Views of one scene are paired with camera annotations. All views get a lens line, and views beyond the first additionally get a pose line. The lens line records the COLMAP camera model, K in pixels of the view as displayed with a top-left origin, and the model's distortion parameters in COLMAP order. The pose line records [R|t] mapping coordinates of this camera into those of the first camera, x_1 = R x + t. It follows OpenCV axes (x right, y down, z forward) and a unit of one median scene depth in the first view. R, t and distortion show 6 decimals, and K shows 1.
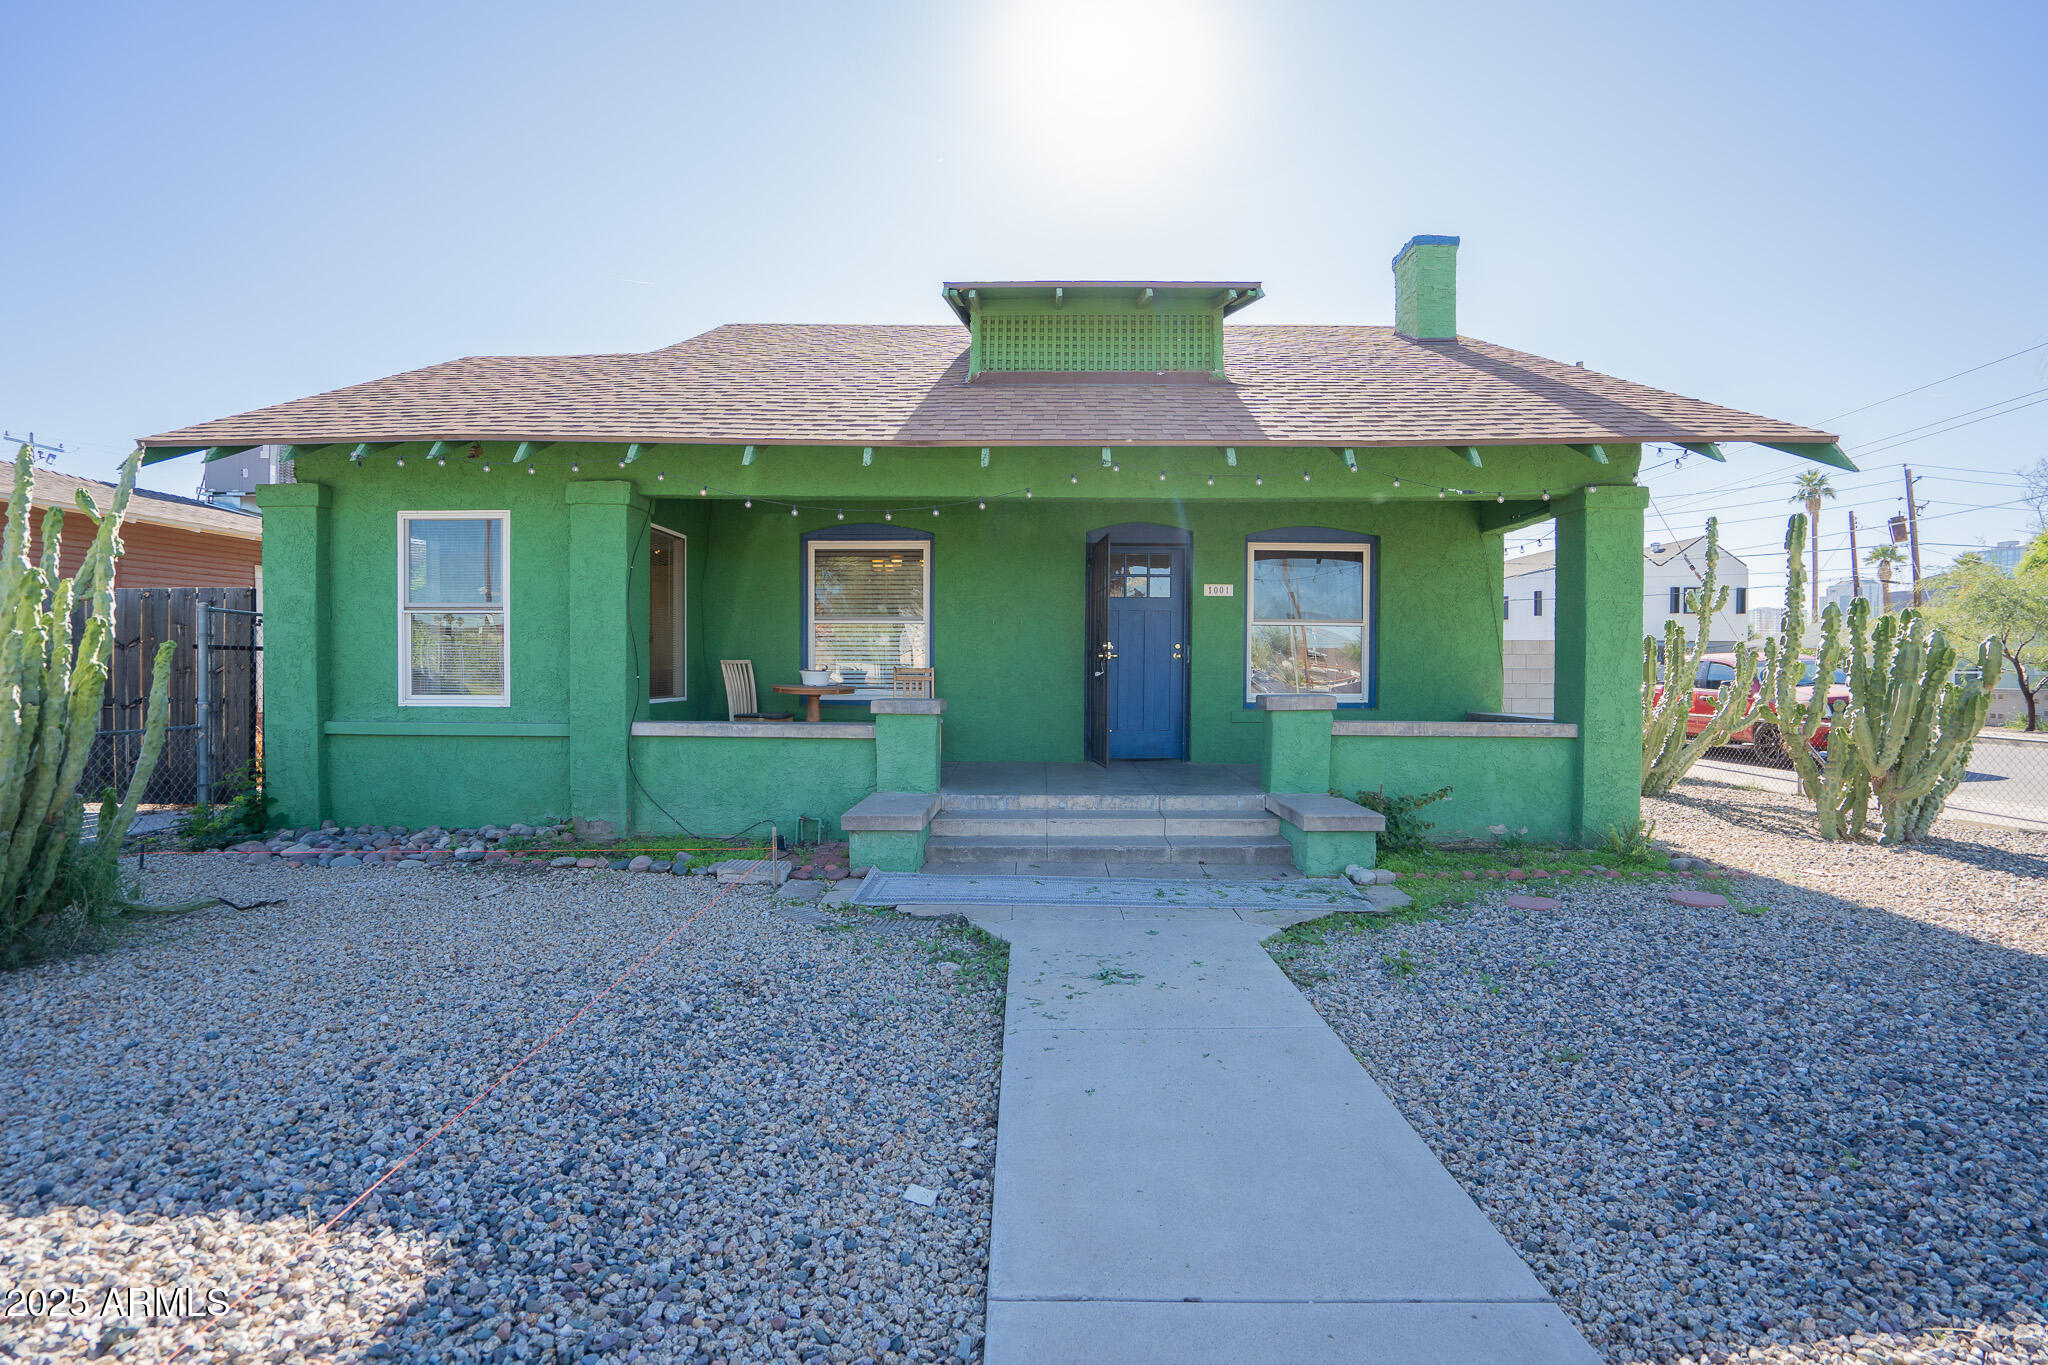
lens RADIAL K [[939.9, 0, 1022.8], [0, 939.9, 678.1], [0, 0, 1]] dist [-0.034511, 0.005222]
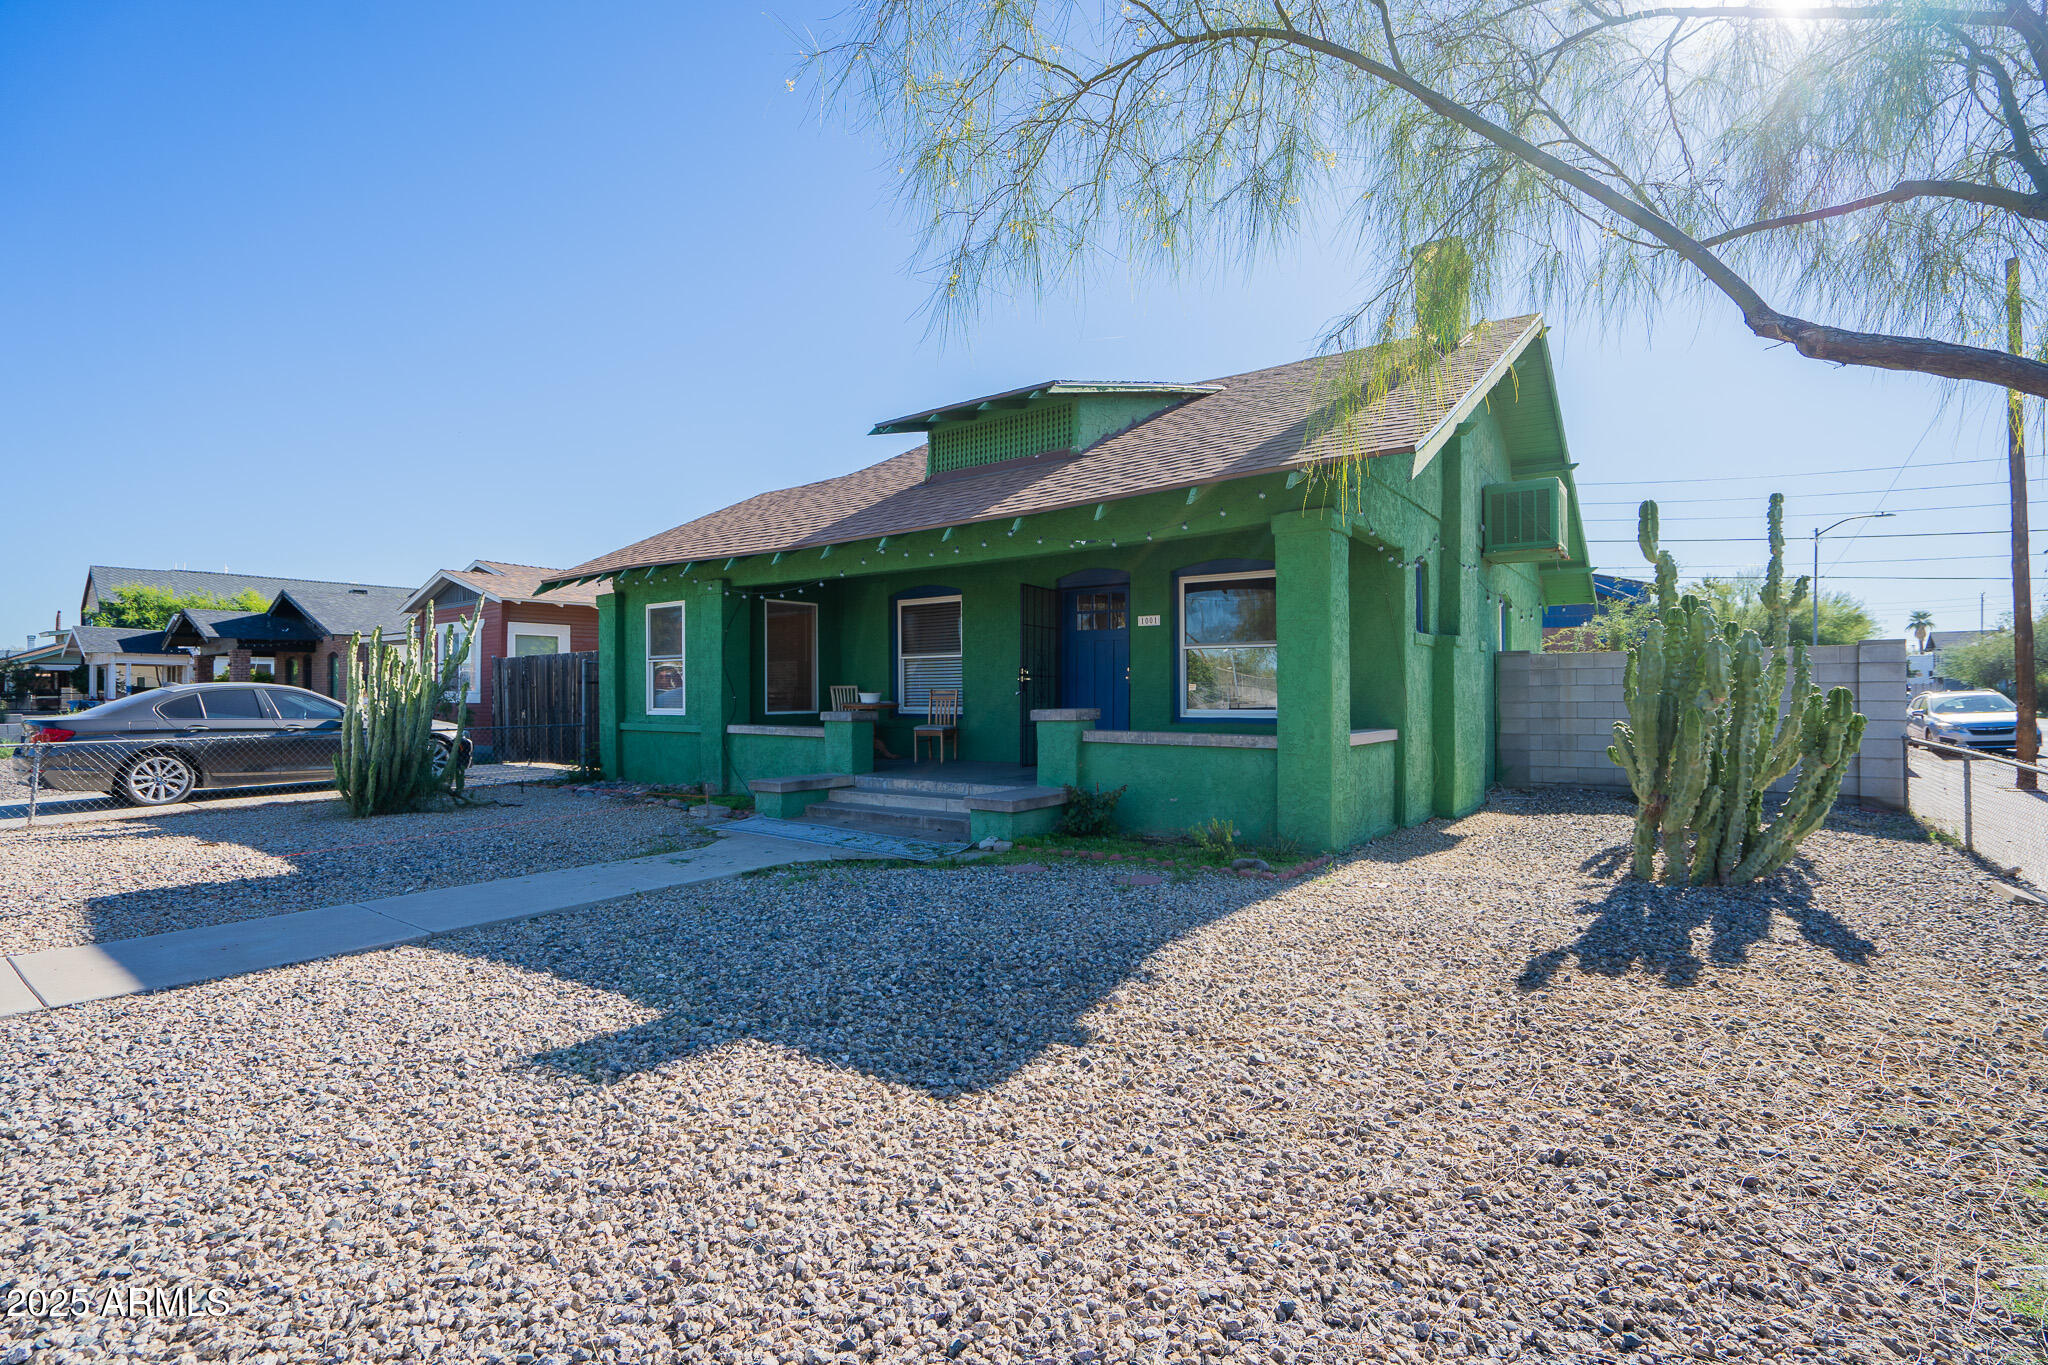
lens RADIAL K [[939.9, 0, 1022.9], [0, 939.9, 688.6], [0, 0, 1]] dist [-0.034511, 0.005222]
pose [[0.815038, -0.011726, -0.579289, 0.965050], [0.002154, 0.999850, -0.017209, 0.012639], [0.579403, 0.012778, 0.814941, -0.049299]]
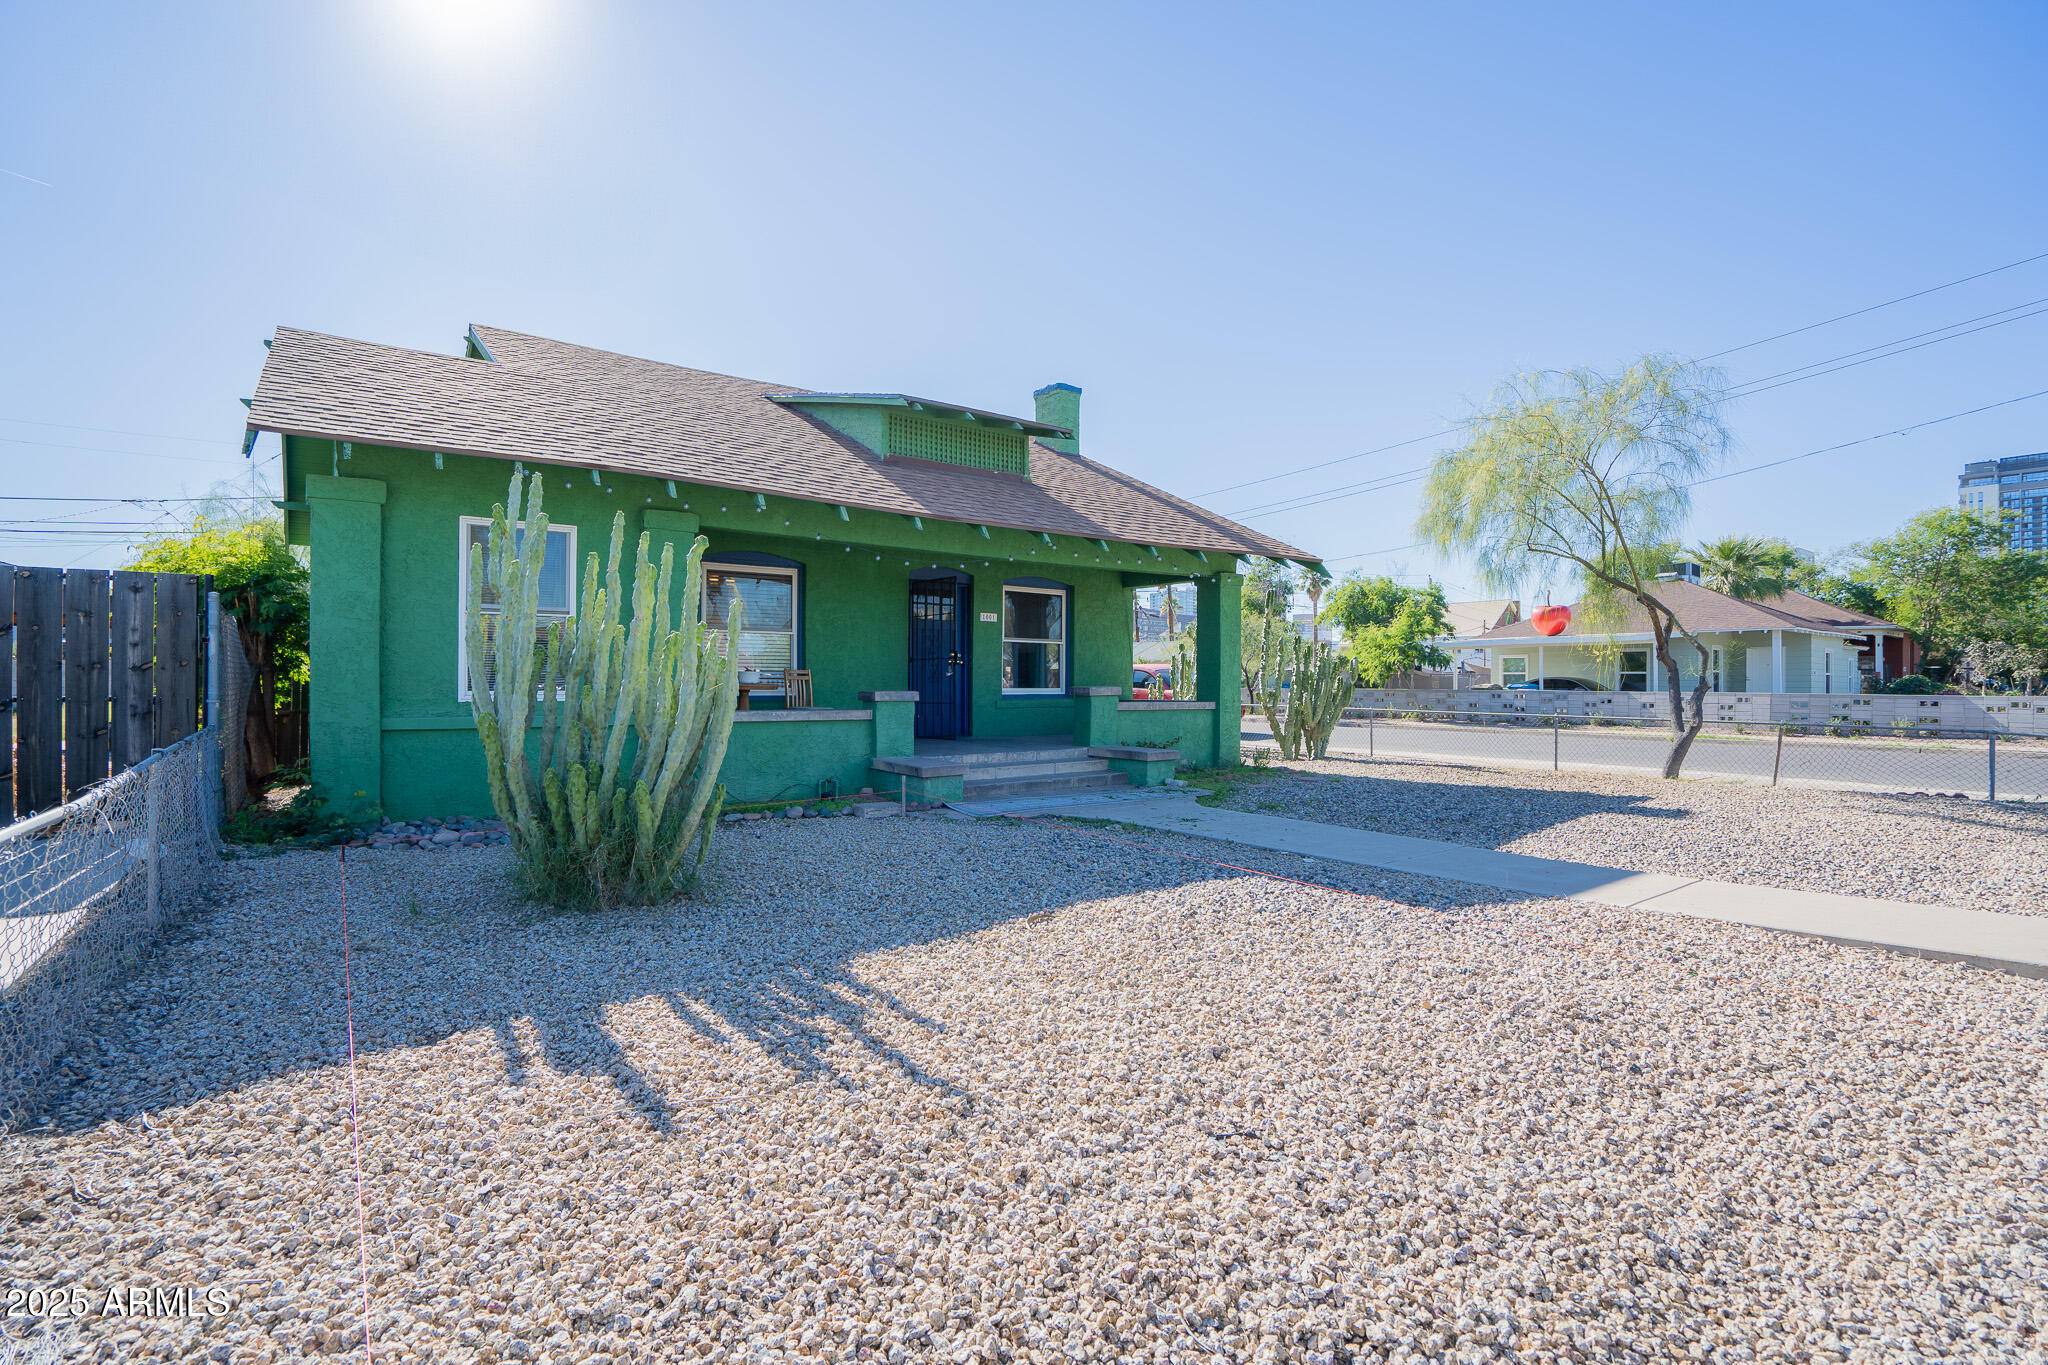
lens RADIAL K [[939.9, 0, 1016.3], [0, 939.9, 683.8], [0, 0, 1]] dist [-0.034511, 0.005222]
pose [[0.790633, -0.002776, 0.612284, -0.824738], [0.008469, 0.999944, -0.006402, 0.022238], [-0.612232, 0.010247, 0.790612, -0.217258]]
